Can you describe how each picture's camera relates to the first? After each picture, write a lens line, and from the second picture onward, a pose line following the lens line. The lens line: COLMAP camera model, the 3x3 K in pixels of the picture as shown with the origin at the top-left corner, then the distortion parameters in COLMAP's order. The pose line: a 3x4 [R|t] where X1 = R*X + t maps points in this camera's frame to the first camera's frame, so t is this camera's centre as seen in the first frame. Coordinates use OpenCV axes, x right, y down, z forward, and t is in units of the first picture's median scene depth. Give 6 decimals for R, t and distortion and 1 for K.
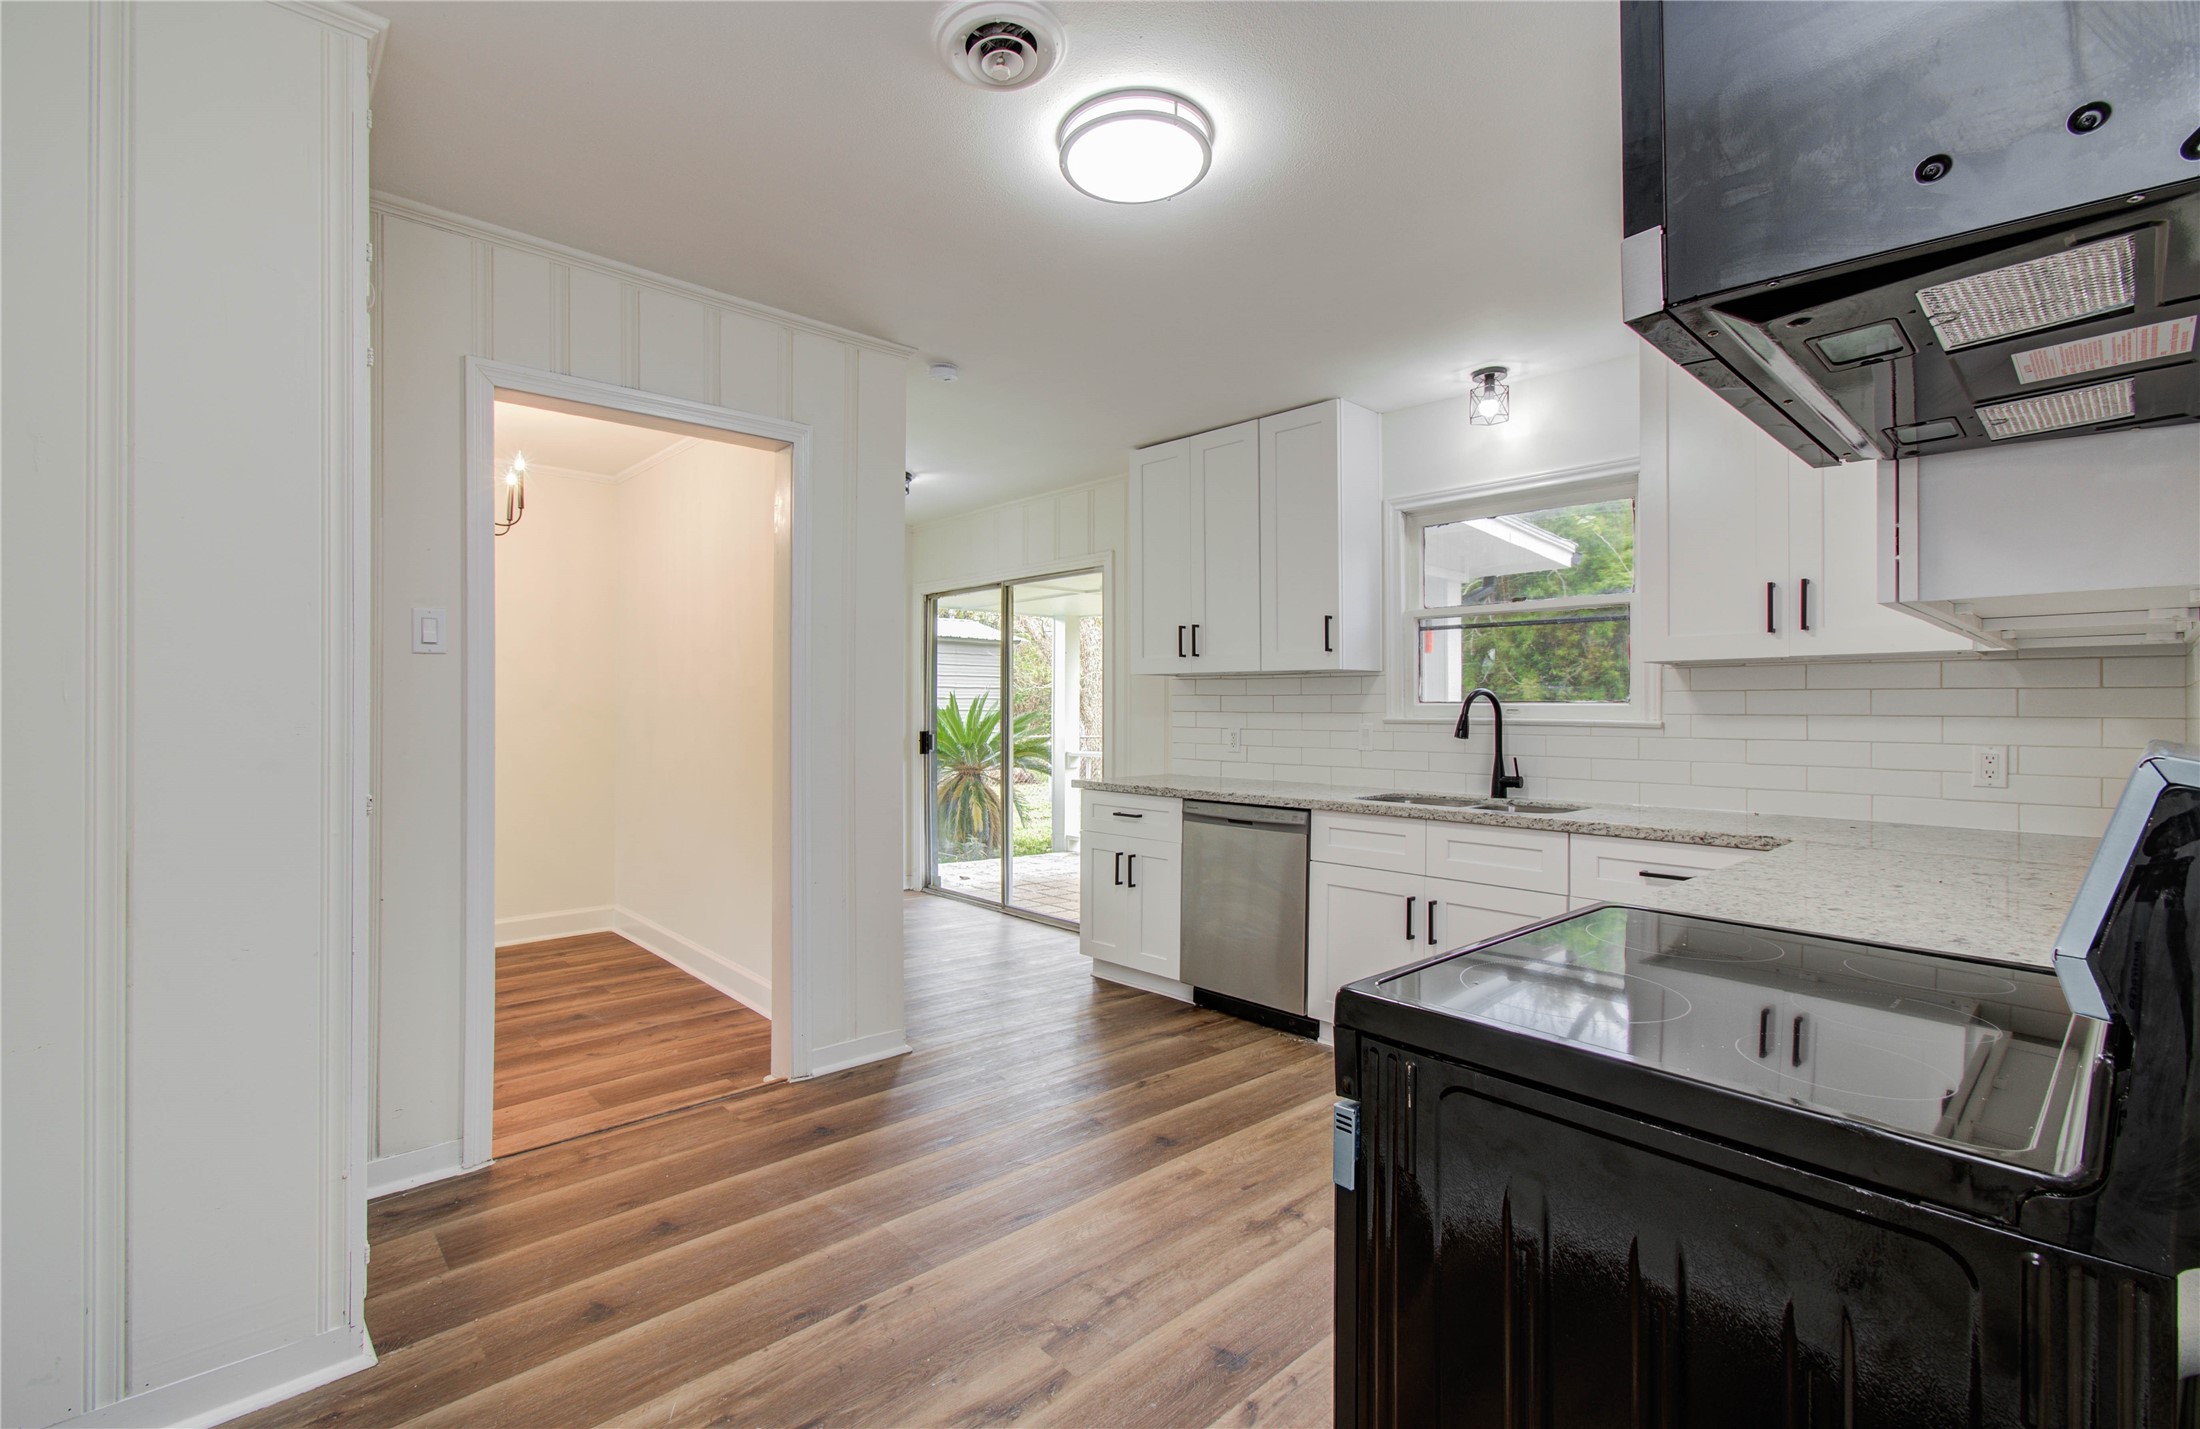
lens RADIAL K [[966.6, 0, 1082.2], [0, 966.6, 683.0], [0, 0, 1]] dist [0.001121, 0.000496]
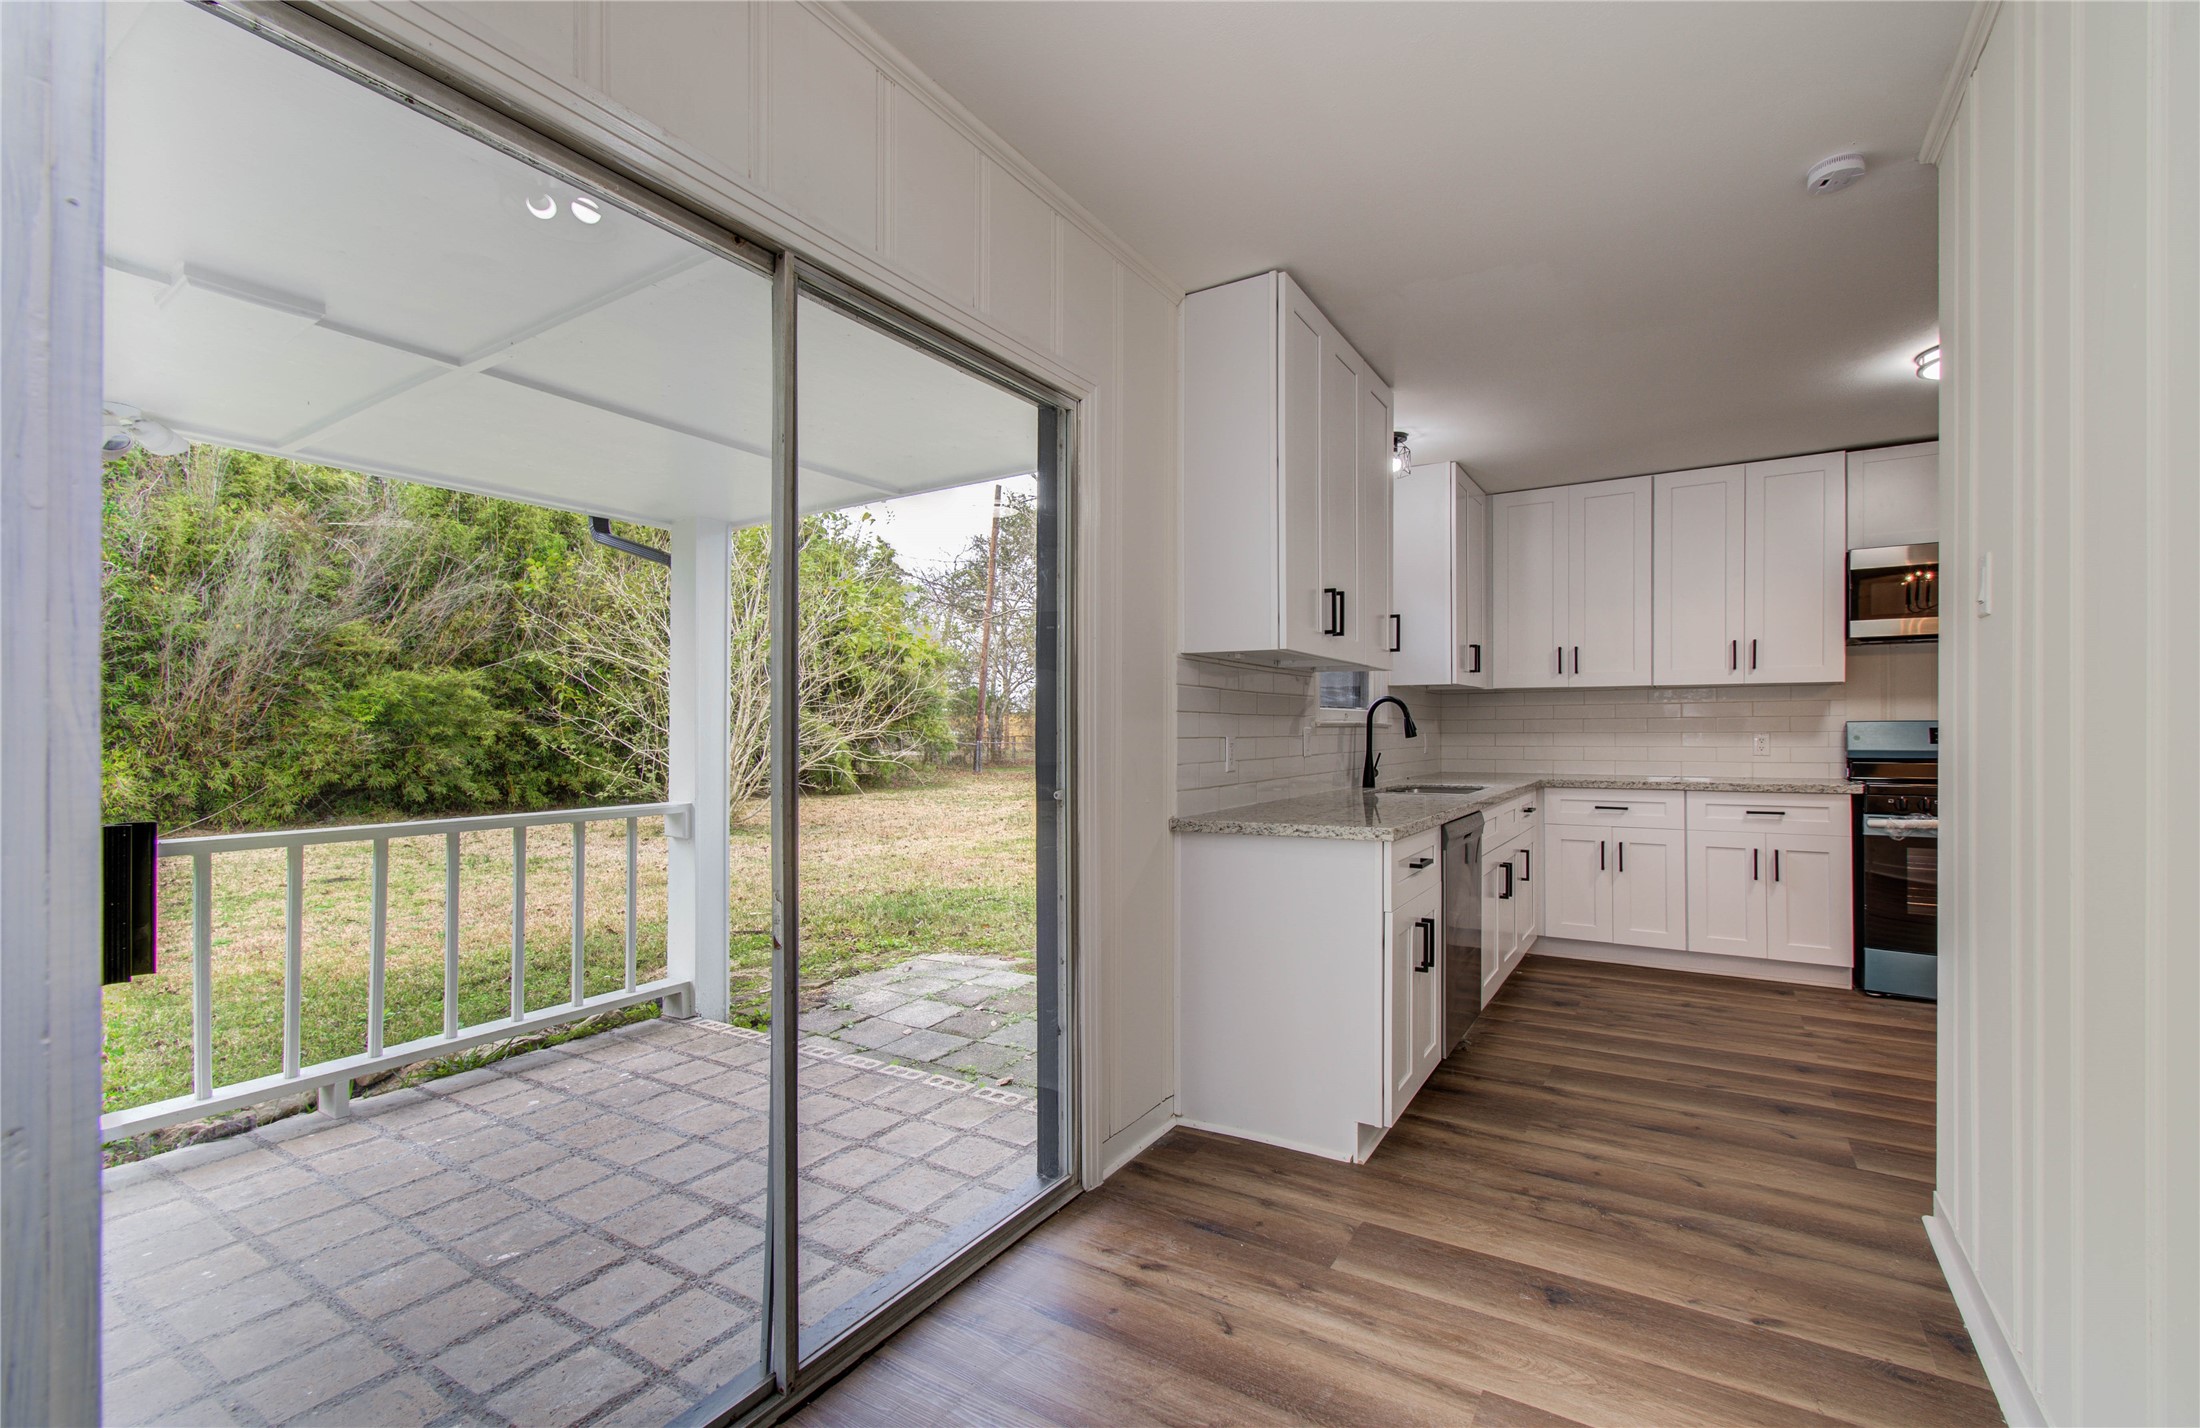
lens RADIAL K [[946.7, 0, 1098.8], [0, 946.7, 720.3], [0, 0, 1]] dist [0.003177, 0.000322]
pose [[-0.264426, 0.005884, 0.964388, -0.623269], [-0.024334, 0.999622, -0.012771, 0.057610], [-0.964099, -0.026844, -0.264183, 1.636362]]
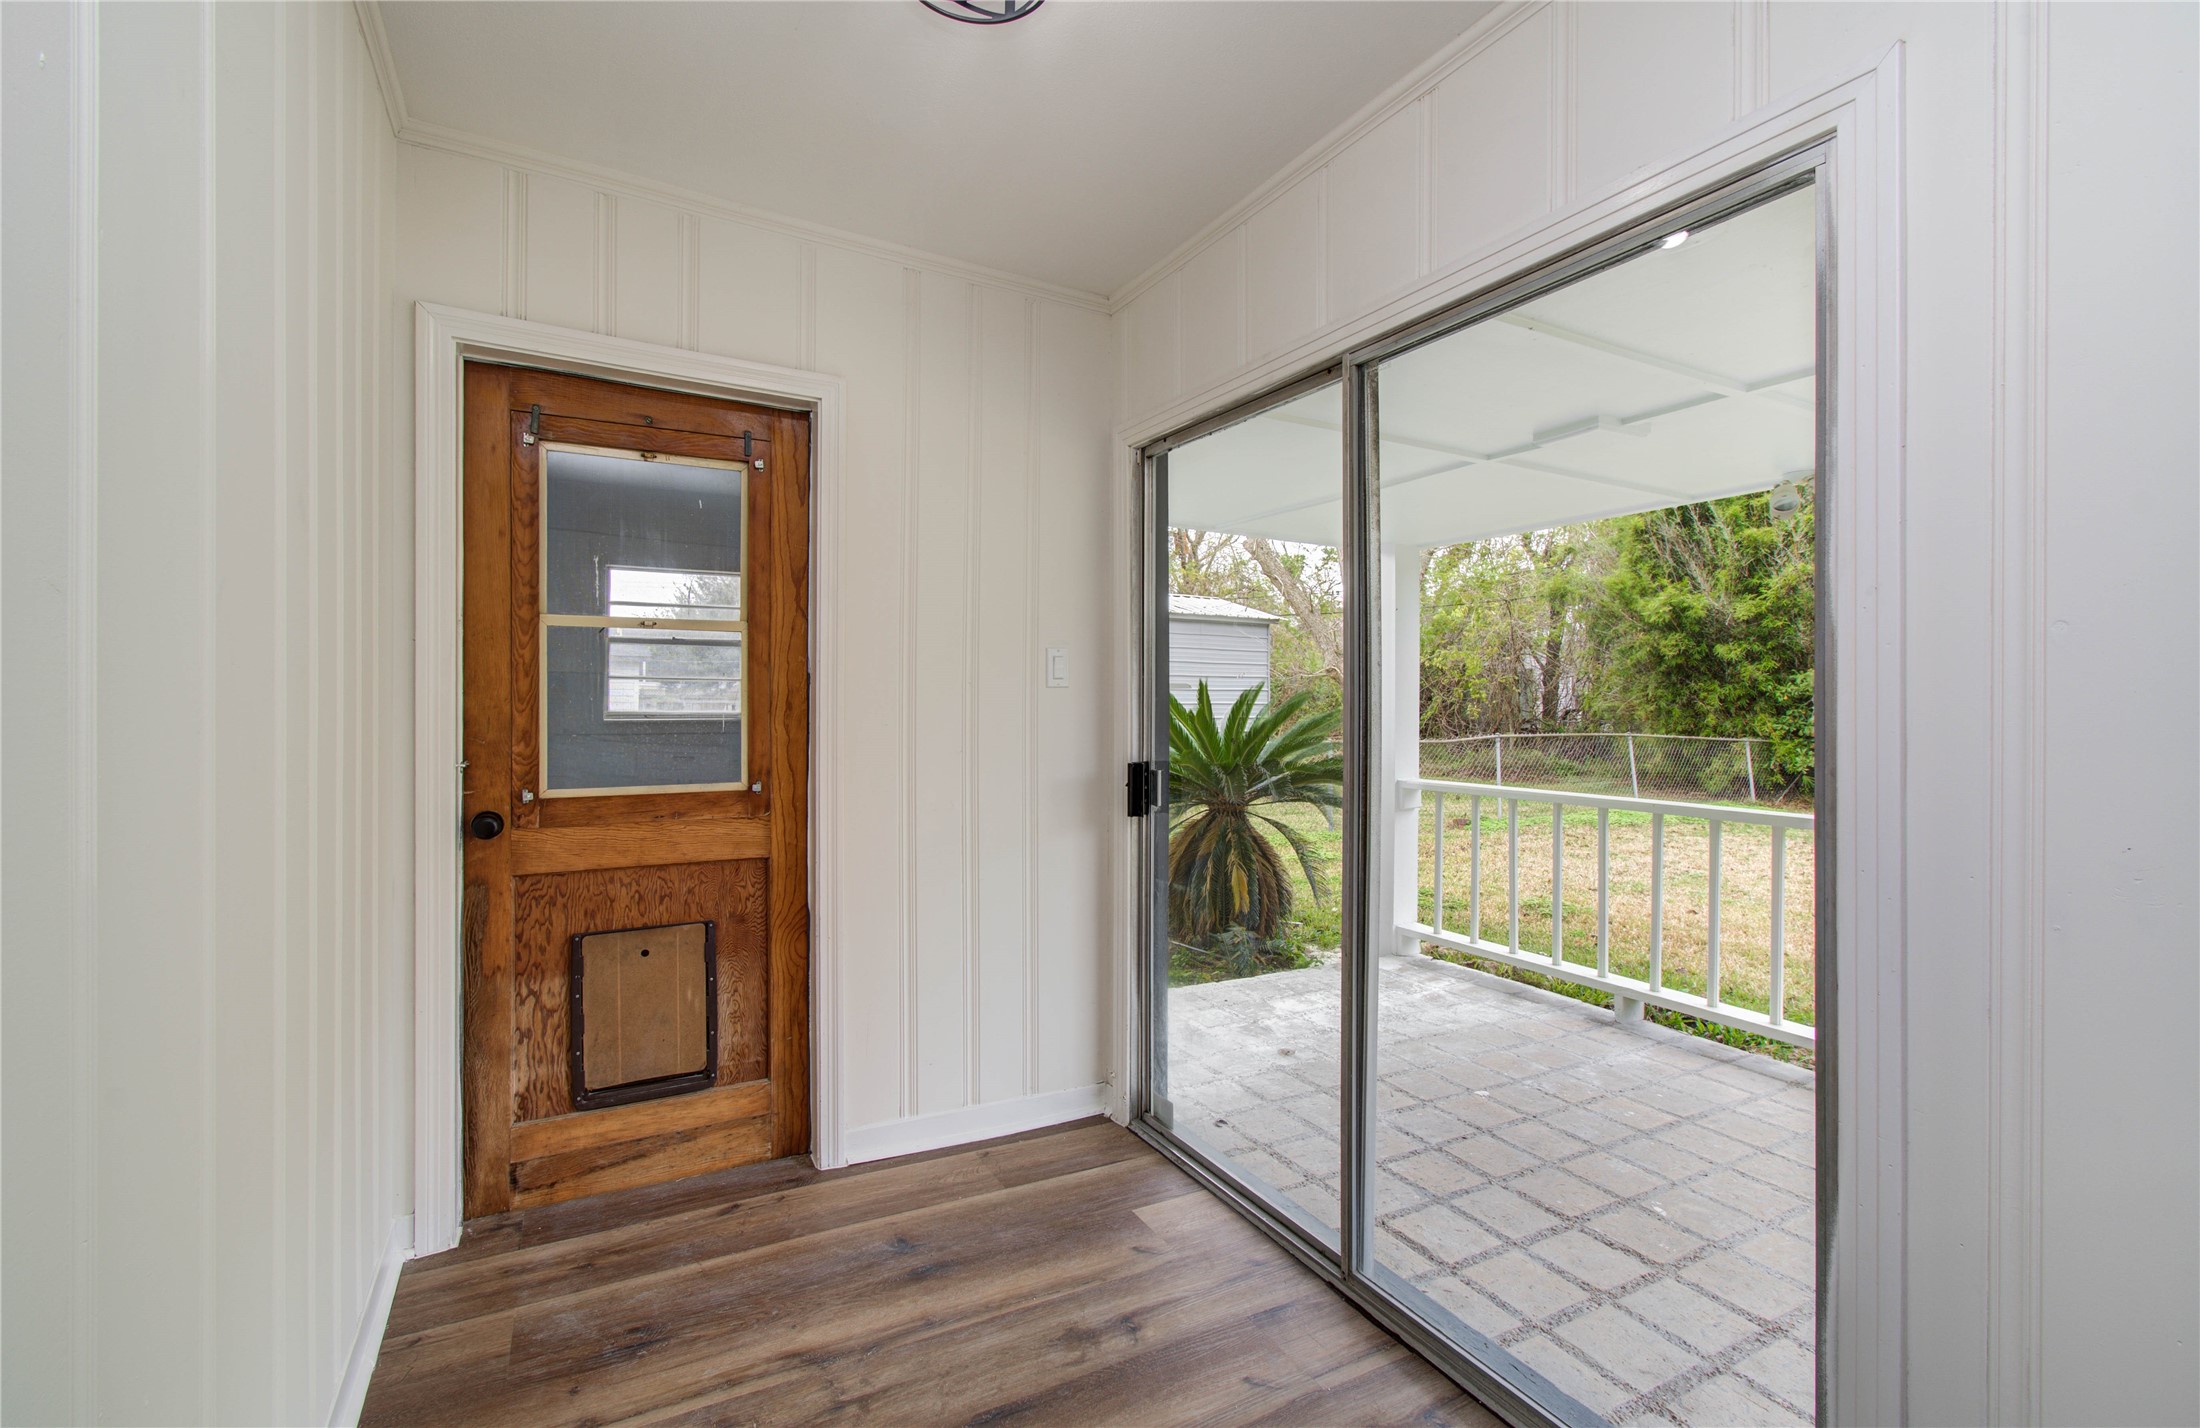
lens RADIAL K [[954.2, 0, 1100.0], [0, 954.2, 714.0], [0, 0, 1]] dist [0.002495, -0.000003]
pose [[0.972866, 0.005877, -0.231293, -0.150344], [0.003293, 0.999224, 0.039240, 0.020790], [0.231344, -0.038937, 0.972092, 1.075934]]
